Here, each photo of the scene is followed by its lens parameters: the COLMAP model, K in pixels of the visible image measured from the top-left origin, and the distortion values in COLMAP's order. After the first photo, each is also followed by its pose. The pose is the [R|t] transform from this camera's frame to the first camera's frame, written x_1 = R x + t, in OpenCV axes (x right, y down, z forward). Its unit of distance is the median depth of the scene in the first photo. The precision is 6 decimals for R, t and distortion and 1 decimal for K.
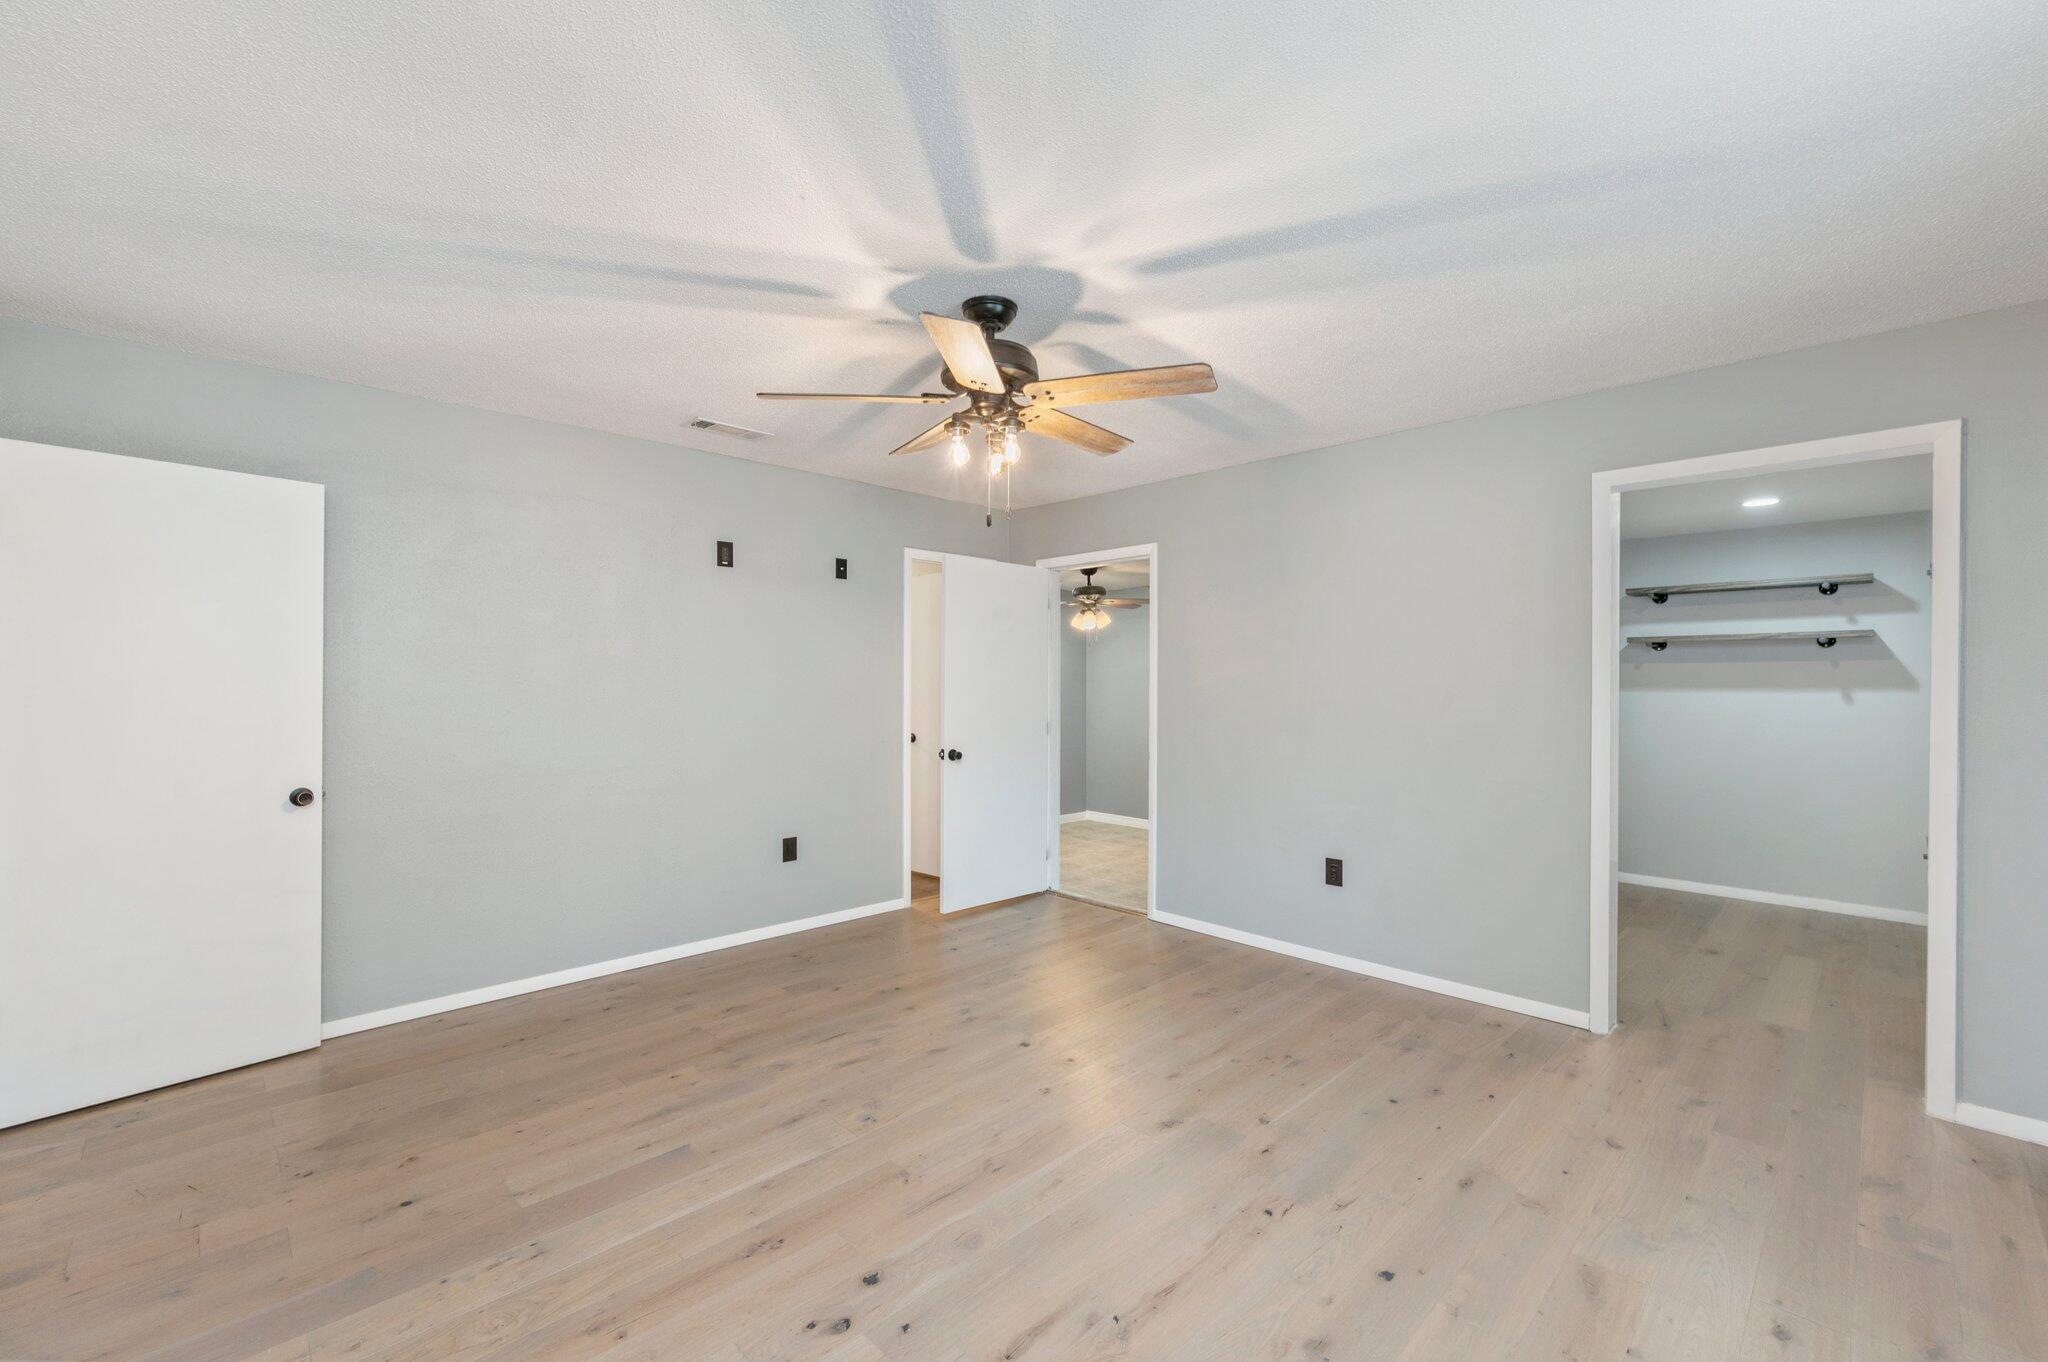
lens RADIAL K [[828.8, 0, 1089.6], [0, 828.8, 677.0], [0, 0, 1]] dist [-0.001511, -0.000138]
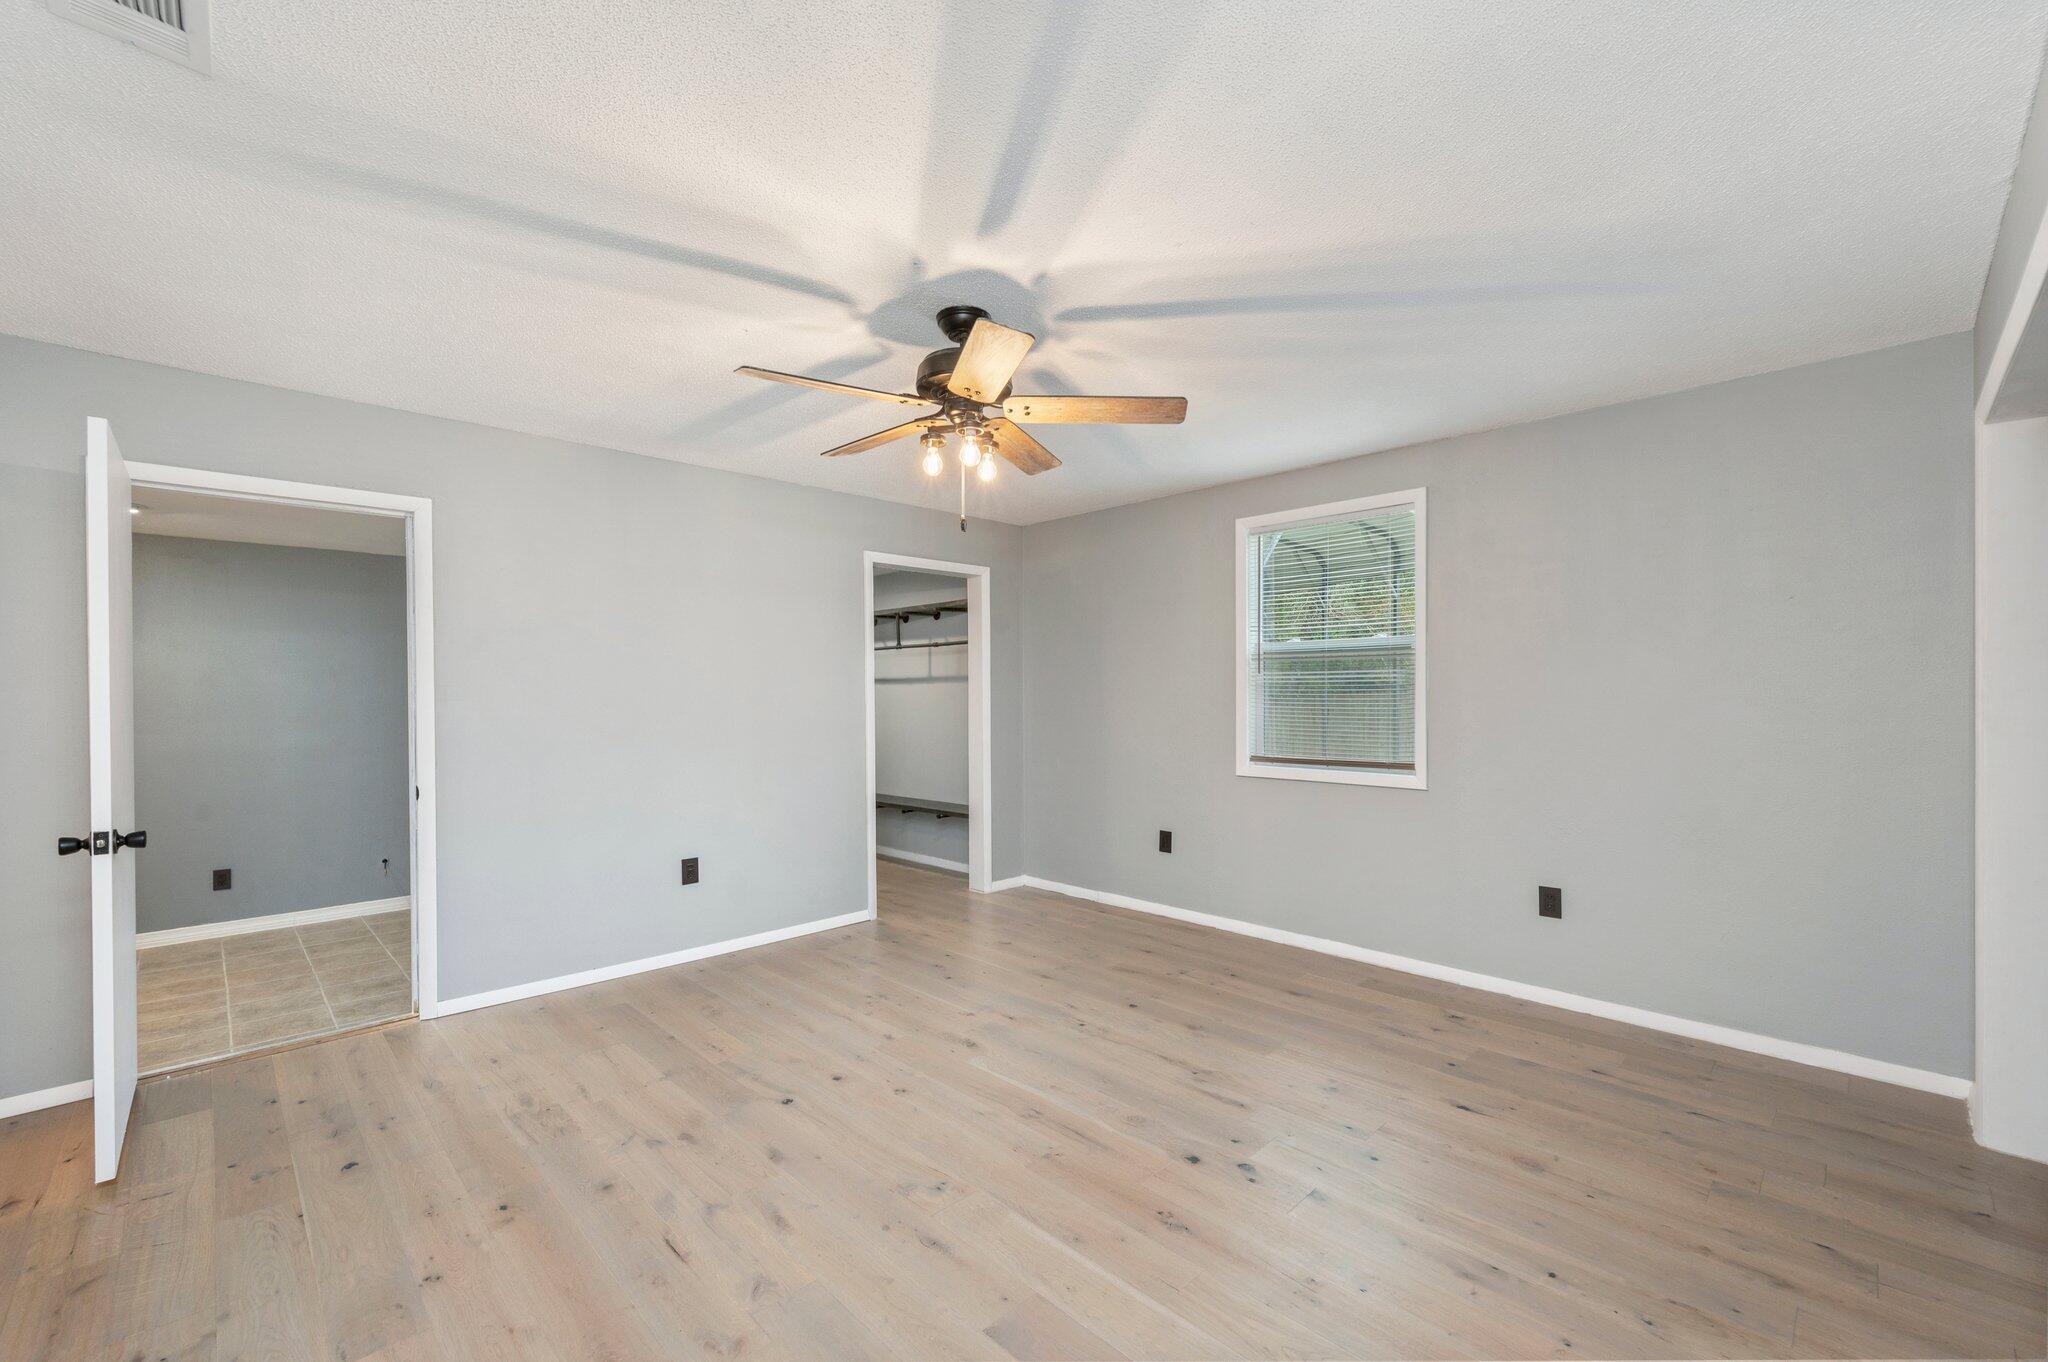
lens RADIAL K [[828.8, 0, 934.3], [0, 828.8, 695.6], [0, 0, 1]] dist [-0.001511, -0.000138]
pose [[0.111017, -0.002450, 0.993815, -1.018522], [0.002490, 0.999995, 0.002187, 0.016521], [-0.993815, 0.002232, 0.111023, 0.822621]]
